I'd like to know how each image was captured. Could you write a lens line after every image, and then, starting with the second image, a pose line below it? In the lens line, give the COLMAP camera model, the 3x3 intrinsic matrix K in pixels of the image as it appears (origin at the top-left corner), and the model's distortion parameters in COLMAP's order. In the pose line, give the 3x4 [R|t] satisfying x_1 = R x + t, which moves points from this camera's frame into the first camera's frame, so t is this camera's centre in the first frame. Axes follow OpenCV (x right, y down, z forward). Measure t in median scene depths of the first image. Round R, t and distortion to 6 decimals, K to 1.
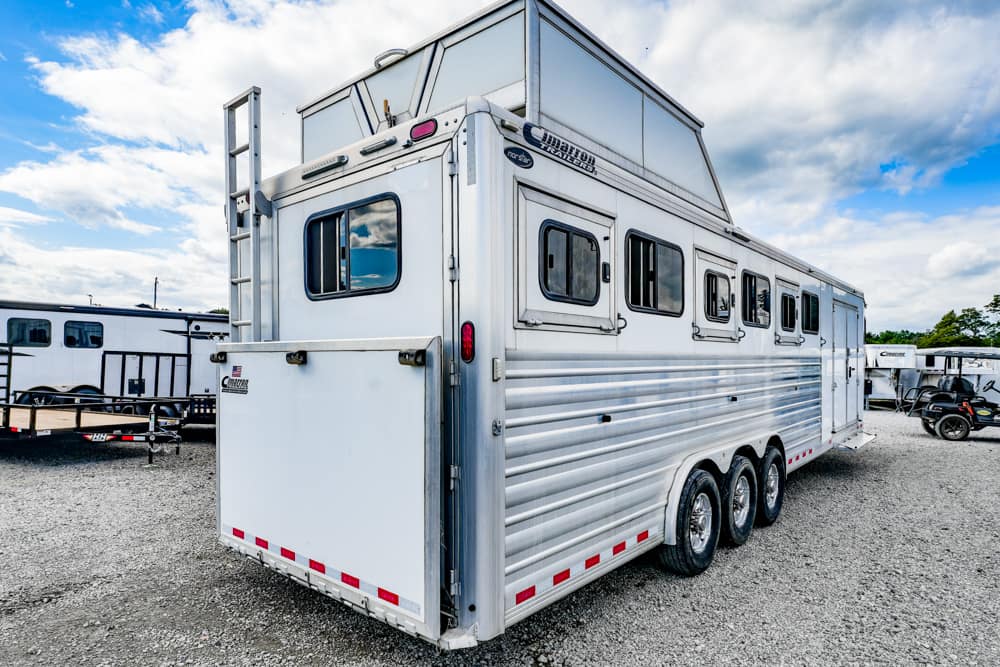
lens RADIAL K [[576.5, 0, 501.7], [0, 576.5, 368.7], [0, 0, 1]] dist [0.000403, 0.000344]
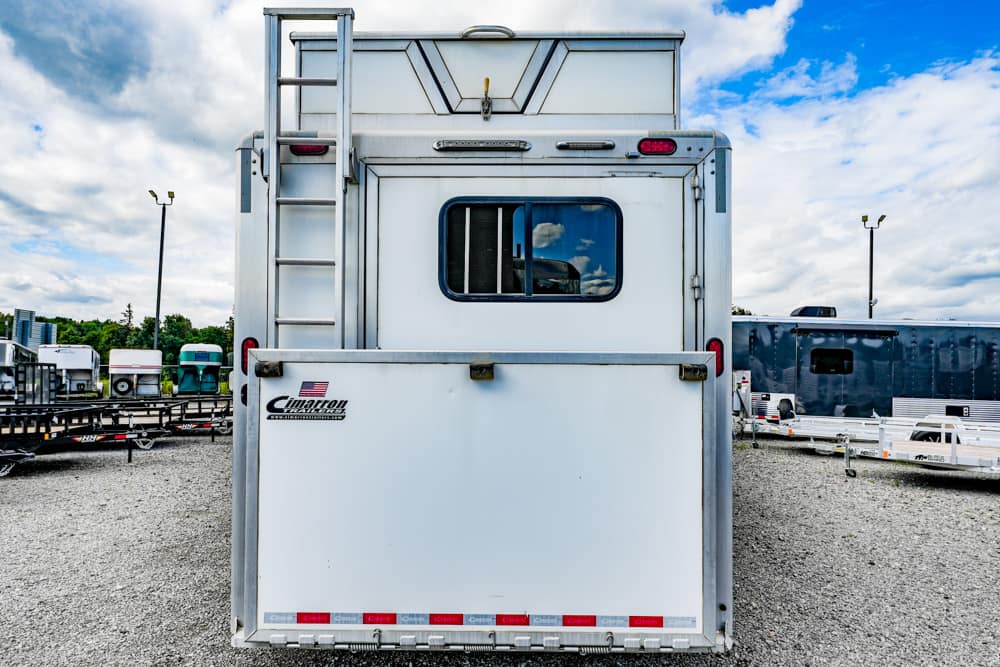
lens RADIAL K [[649.9, 0, 508.6], [0, 649.9, 366.8], [0, 0, 1]] dist [0.001325, 0.000194]
pose [[0.769491, 0.014787, 0.638486, -0.915419], [0.006206, 0.999512, -0.030627, 0.003823], [-0.638627, 0.027530, 0.769024, 0.261968]]
